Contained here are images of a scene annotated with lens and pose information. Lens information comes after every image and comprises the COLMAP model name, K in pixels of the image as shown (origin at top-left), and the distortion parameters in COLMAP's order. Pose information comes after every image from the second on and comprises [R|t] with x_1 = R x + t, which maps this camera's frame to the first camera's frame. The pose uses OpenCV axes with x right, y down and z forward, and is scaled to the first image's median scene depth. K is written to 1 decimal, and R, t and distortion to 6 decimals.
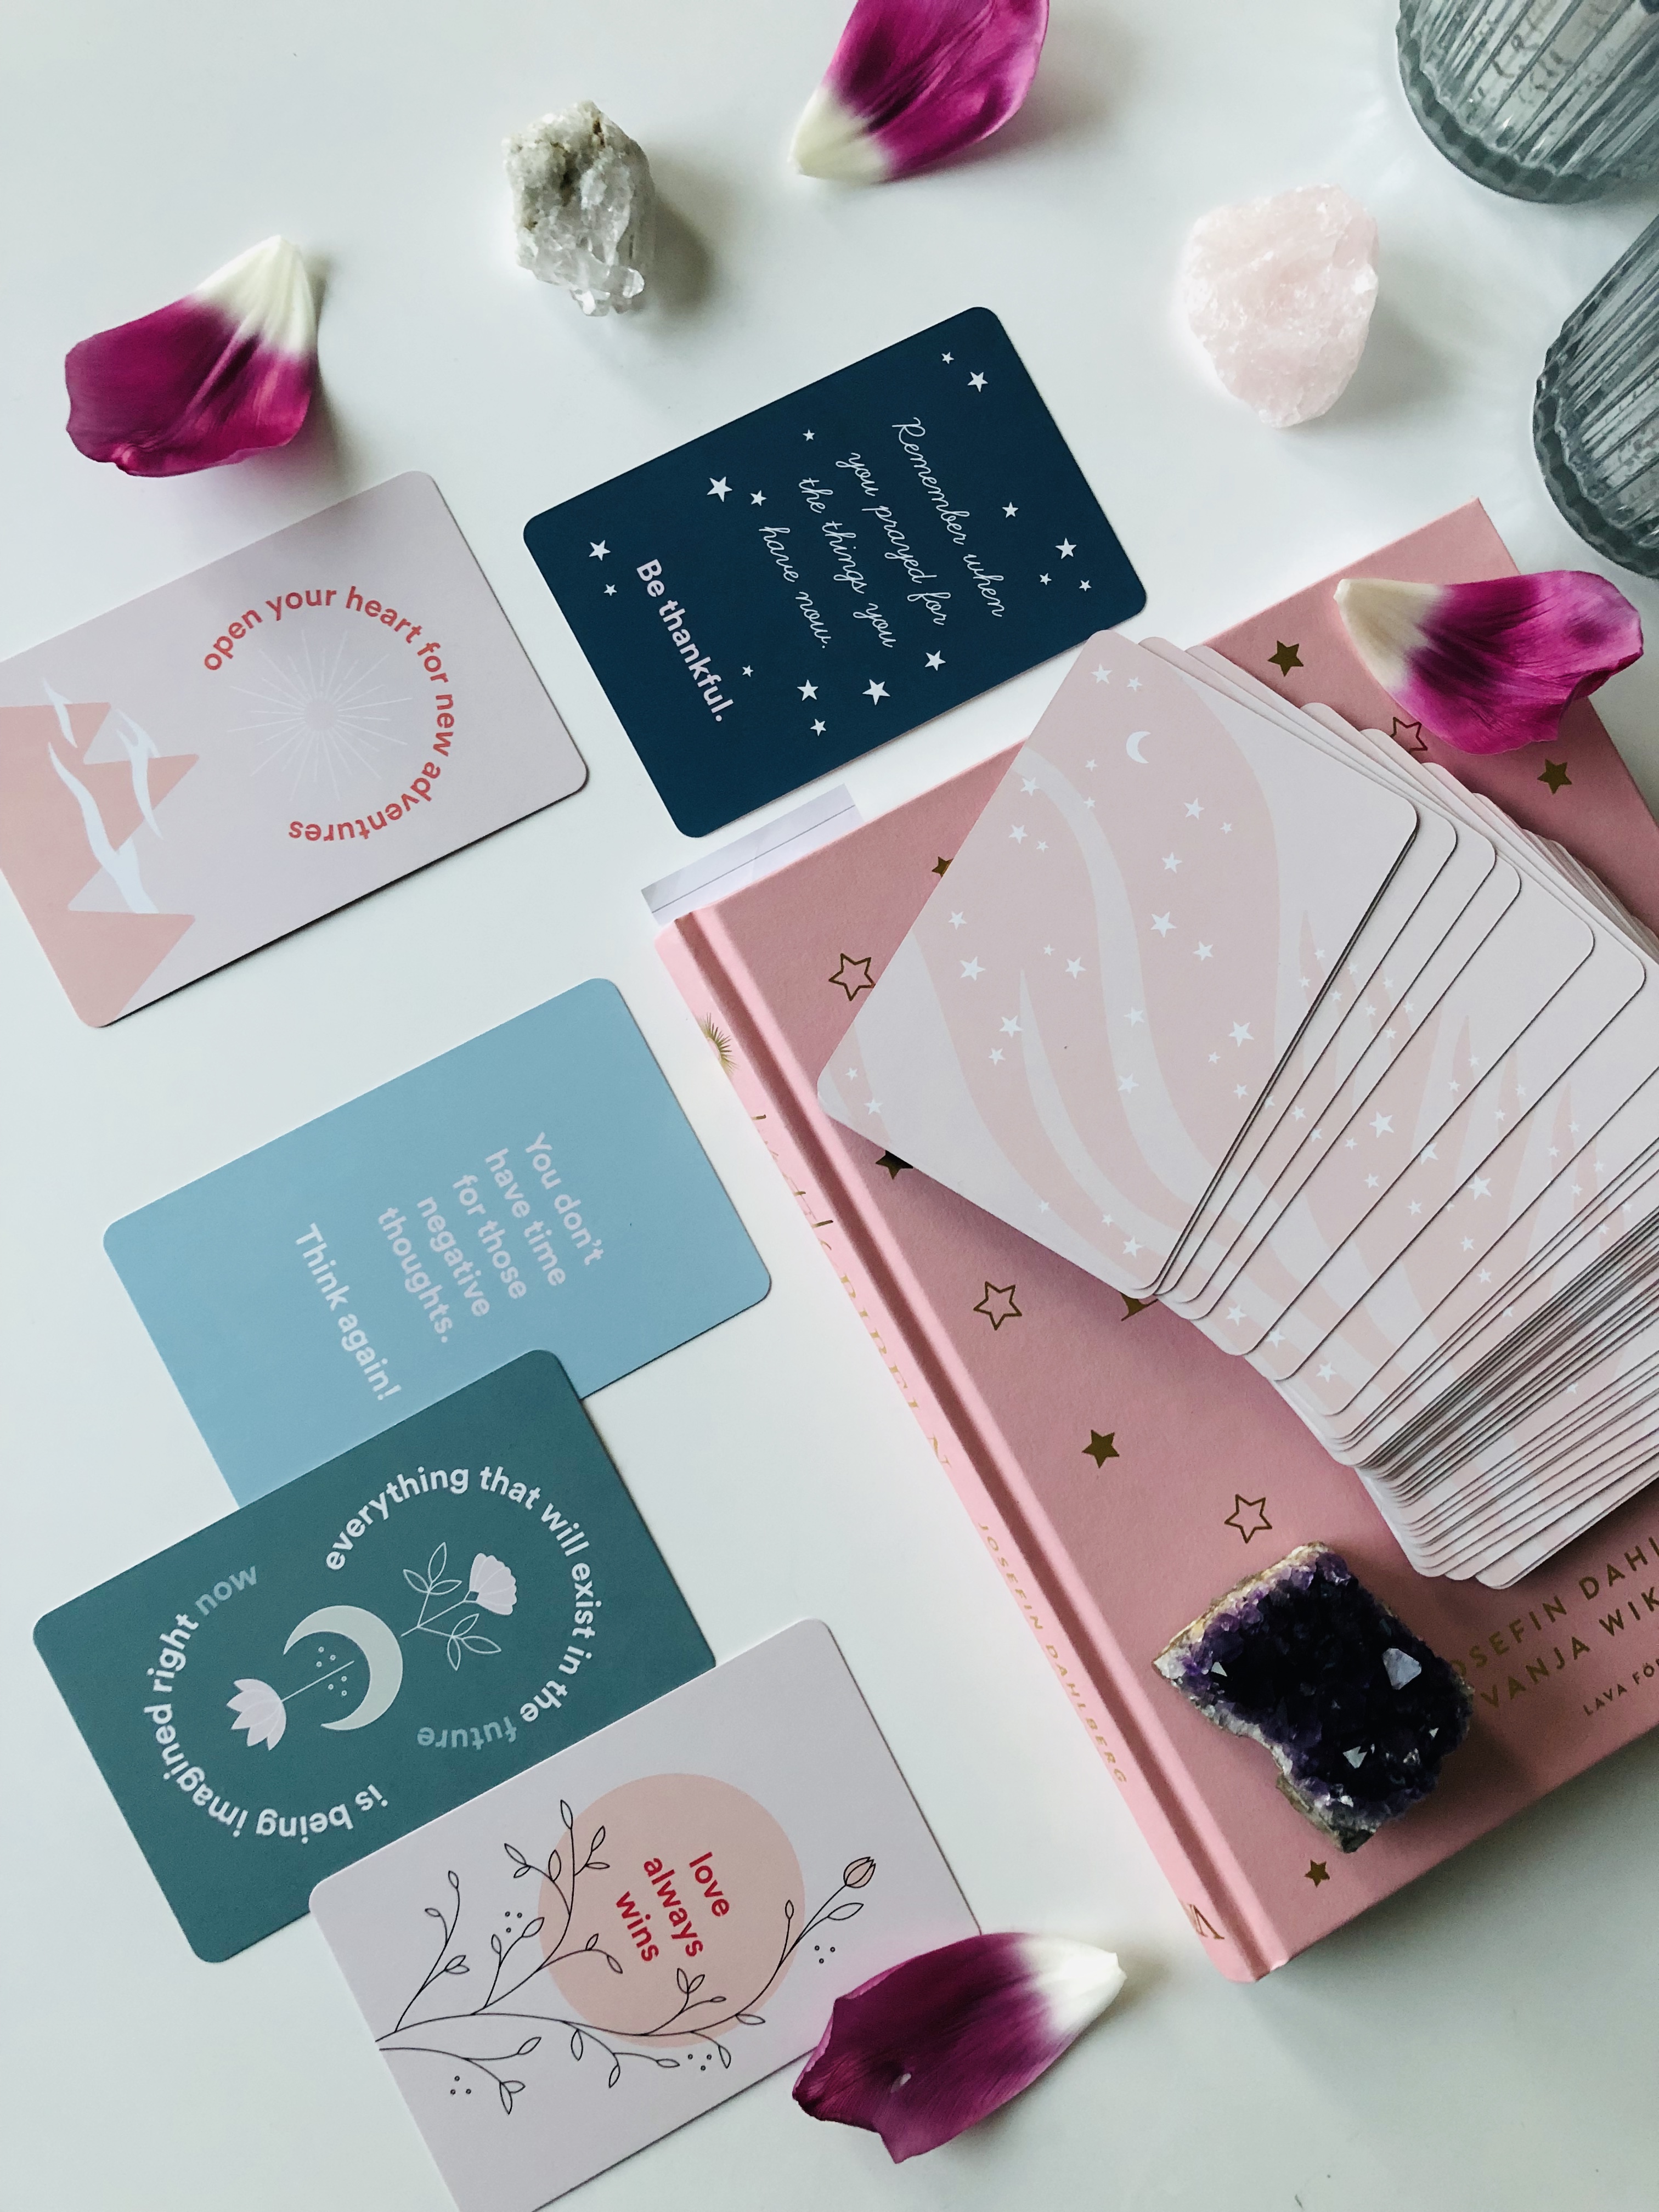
lens RADIAL K [[1803.4, 0, 829.5], [0, 1803.4, 1106.0], [0, 0, 1]] dist [-0.091378, 0.015100]
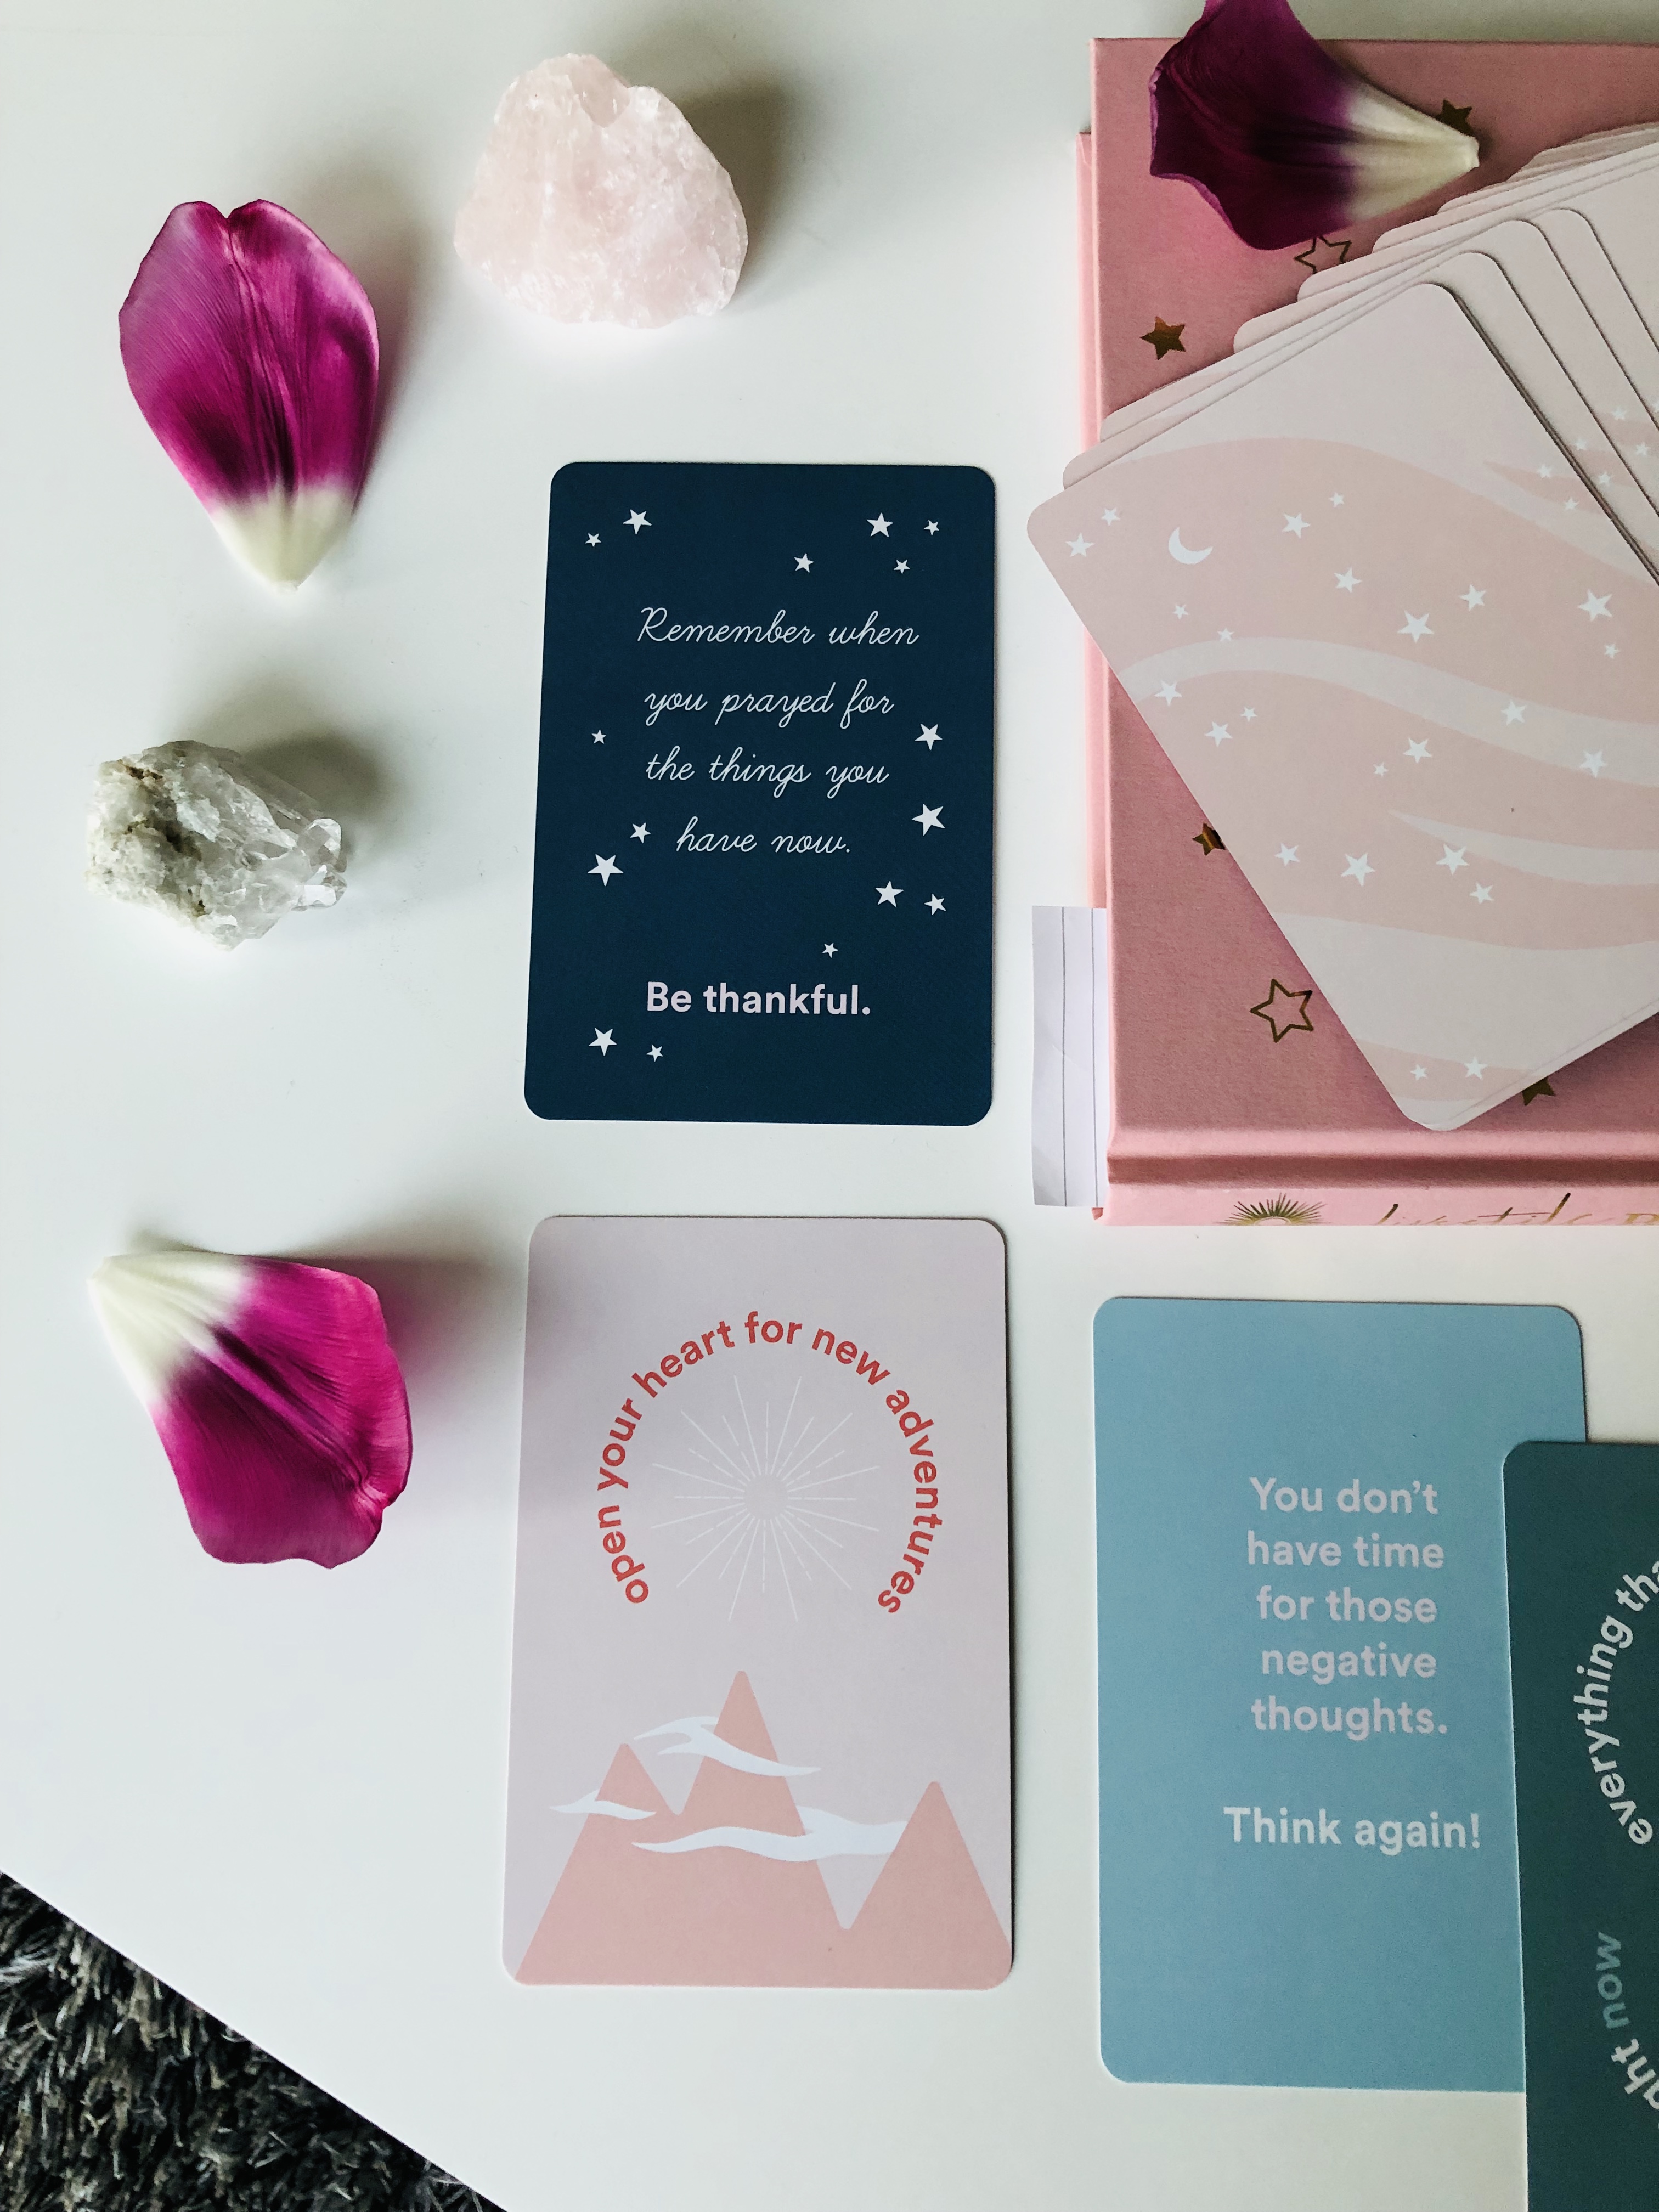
lens RADIAL K [[1862.8, 0, 829.5], [0, 1862.8, 1106.0], [0, 0, 1]] dist [-0.099302, 0.006740]
pose [[0.487360, -0.872983, 0.019506, -0.126376], [0.871715, 0.485107, -0.069165, -0.163471], [0.050918, 0.050712, 0.997415, 0.216766]]
